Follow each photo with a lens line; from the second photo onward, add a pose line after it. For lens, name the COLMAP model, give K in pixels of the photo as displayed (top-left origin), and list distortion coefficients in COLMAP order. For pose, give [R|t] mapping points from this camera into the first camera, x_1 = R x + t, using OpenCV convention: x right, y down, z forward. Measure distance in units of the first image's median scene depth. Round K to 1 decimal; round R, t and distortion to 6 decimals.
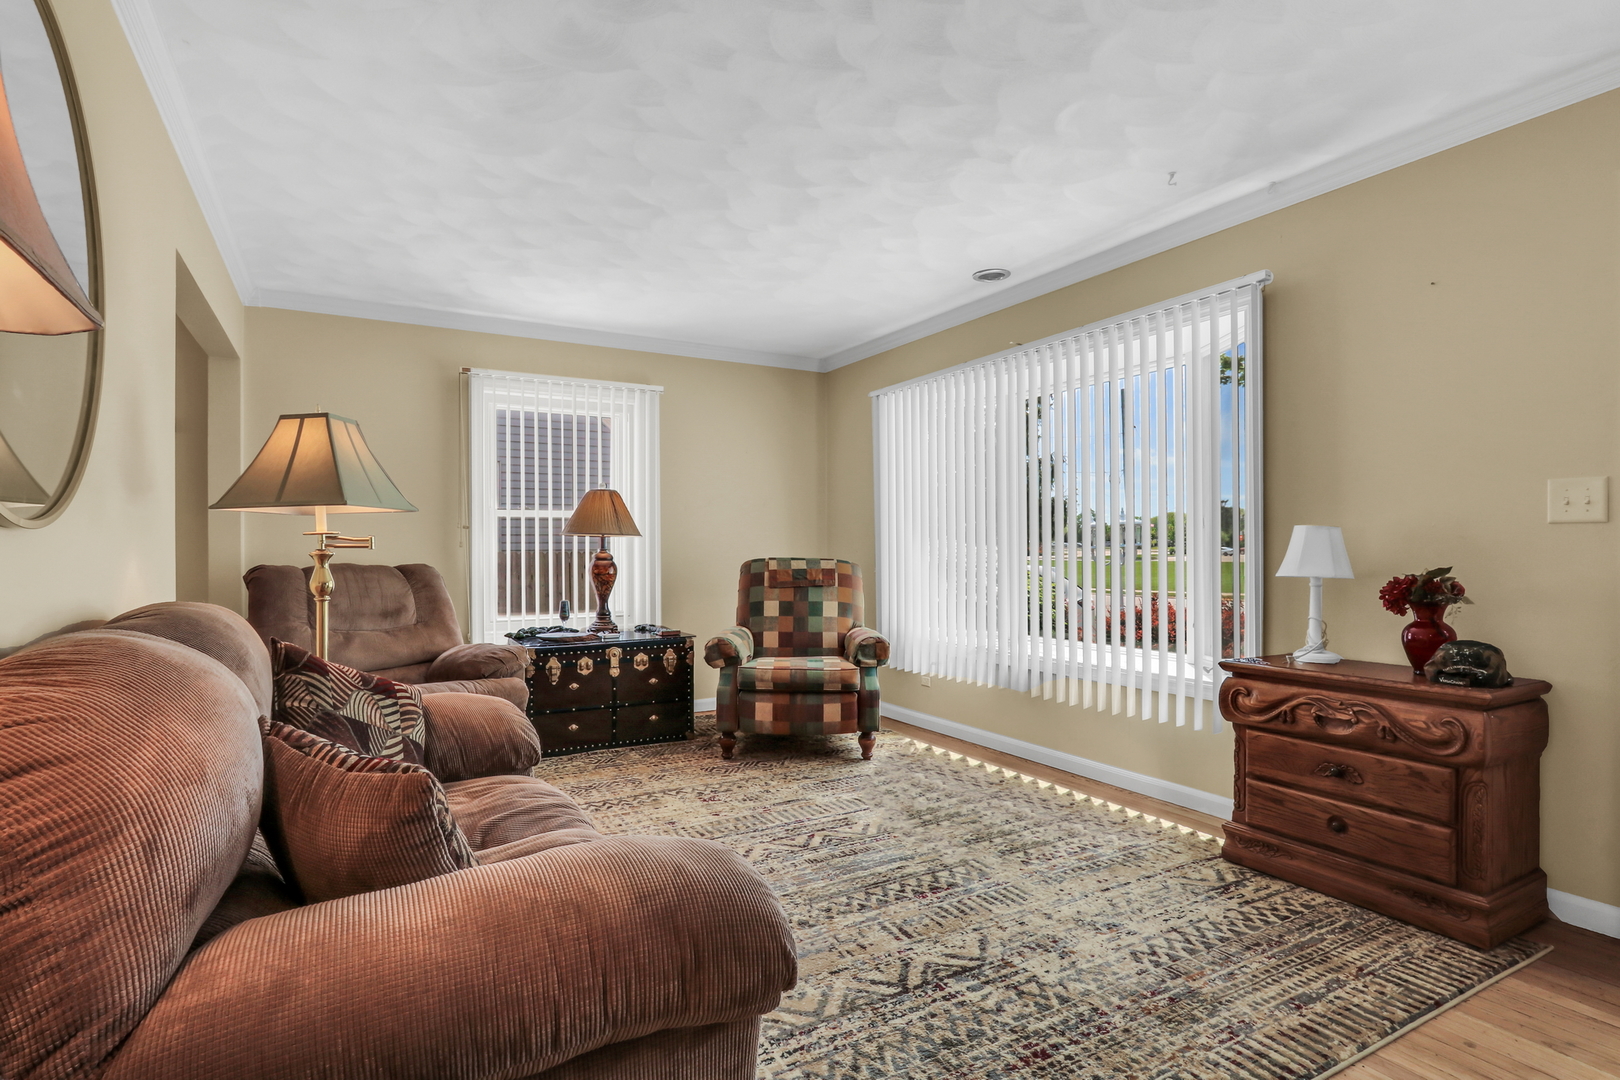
lens RADIAL K [[802.9, 0, 806.3], [0, 802.9, 537.5], [0, 0, 1]] dist [-0.017617, 0.001161]
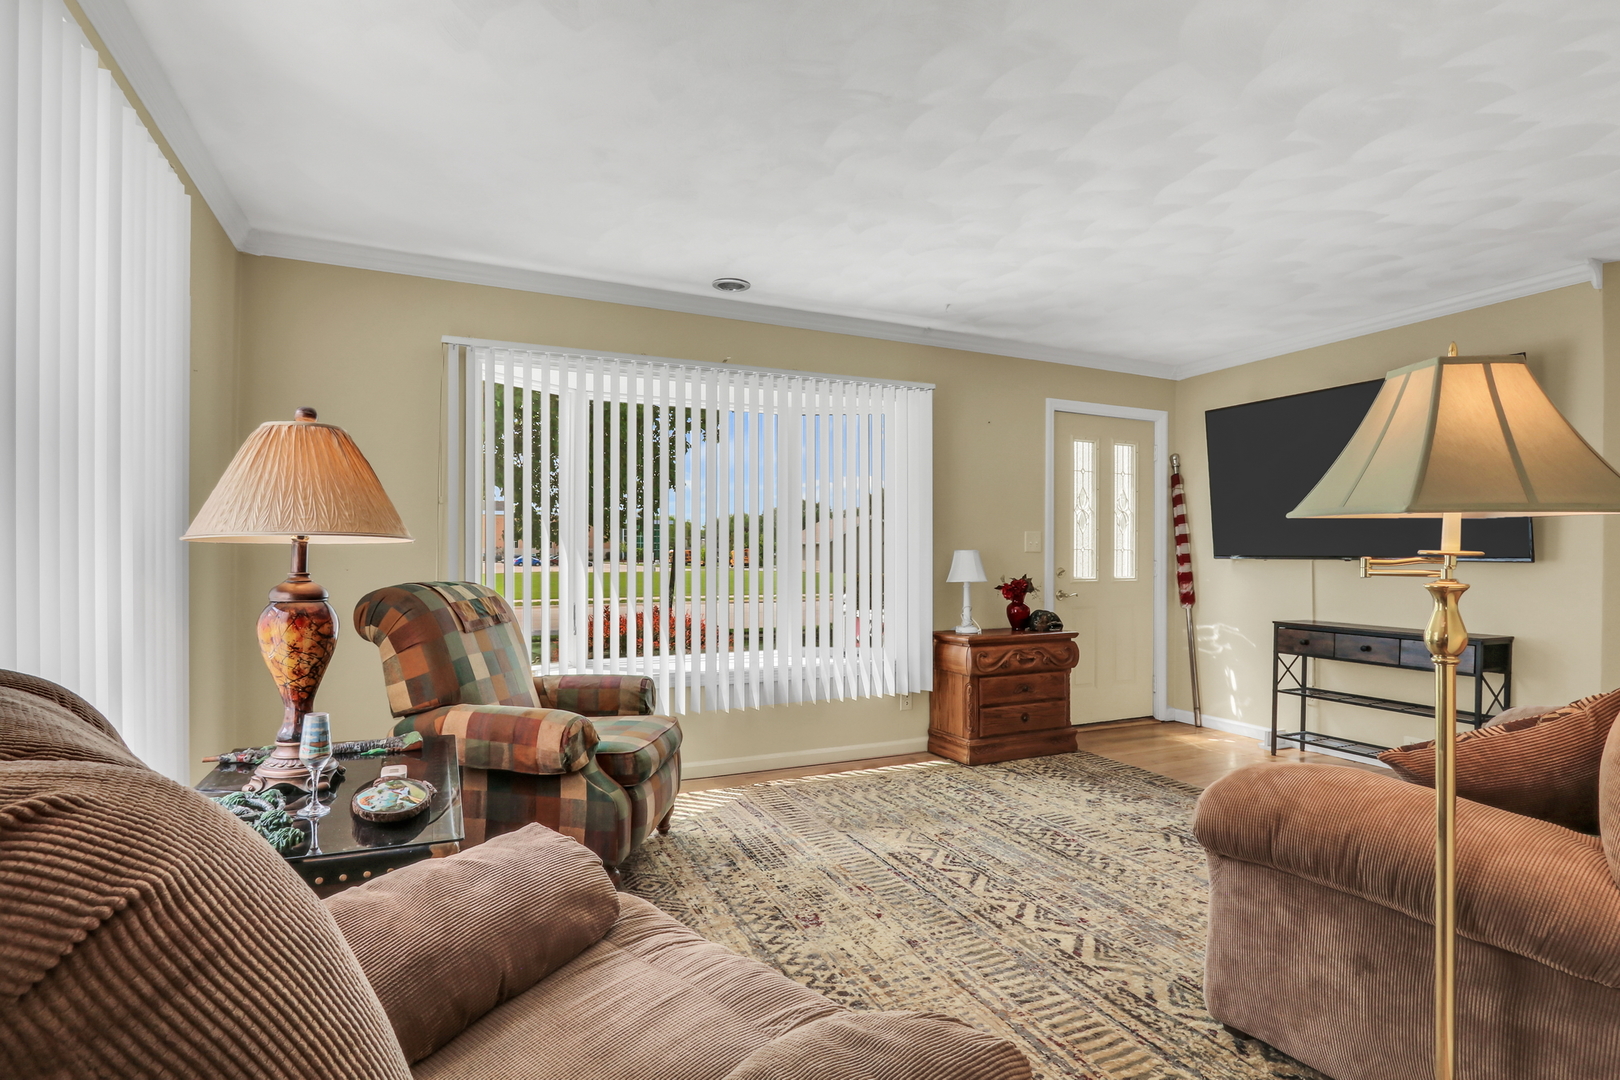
lens RADIAL K [[798.1, 0, 810.0], [0, 798.1, 540.0], [0, 0, 1]] dist [-0.002359, 0.000267]
pose [[0.075909, 0.019646, 0.996921, -0.880220], [-0.021318, 0.999609, -0.018075, -0.000534], [-0.996887, -0.019880, 0.076299, 1.000689]]
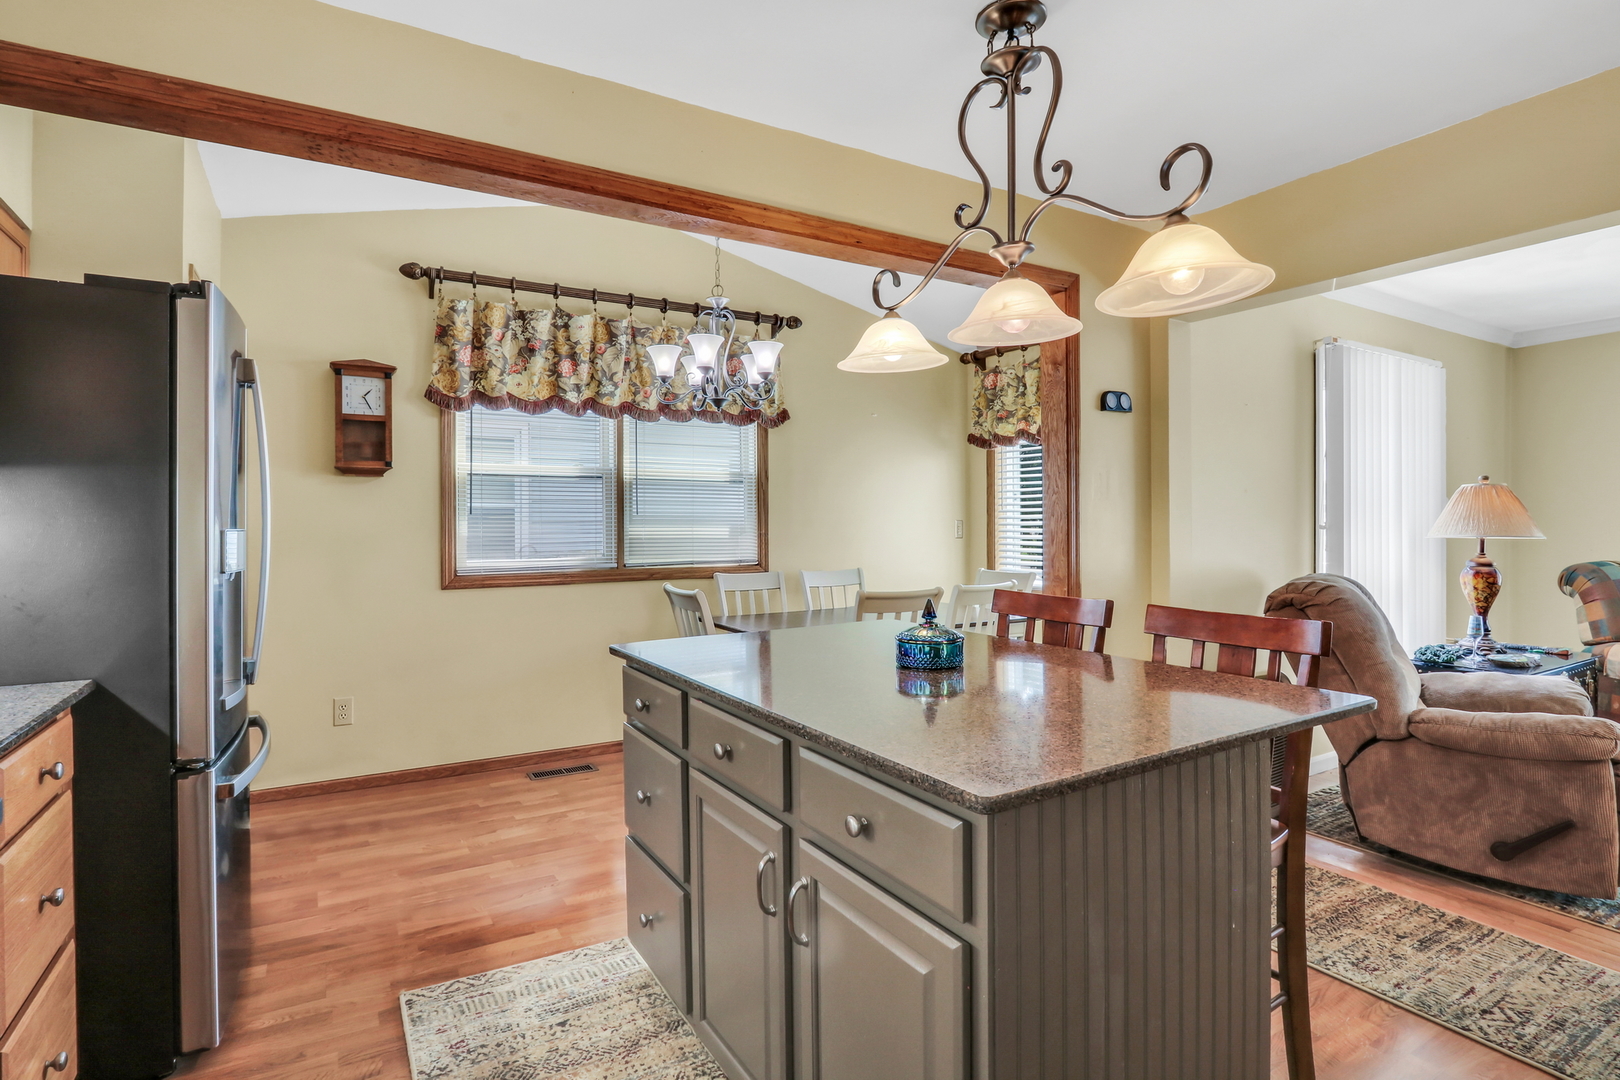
lens RADIAL K [[802.9, 0, 806.3], [0, 802.9, 537.5], [0, 0, 1]] dist [-0.017617, 0.001161]
pose [[0.999734, -0.004279, 0.022671, -1.372016], [0.003494, 0.999396, 0.034578, -0.046667], [-0.022805, -0.034490, 0.999145, 0.259605]]
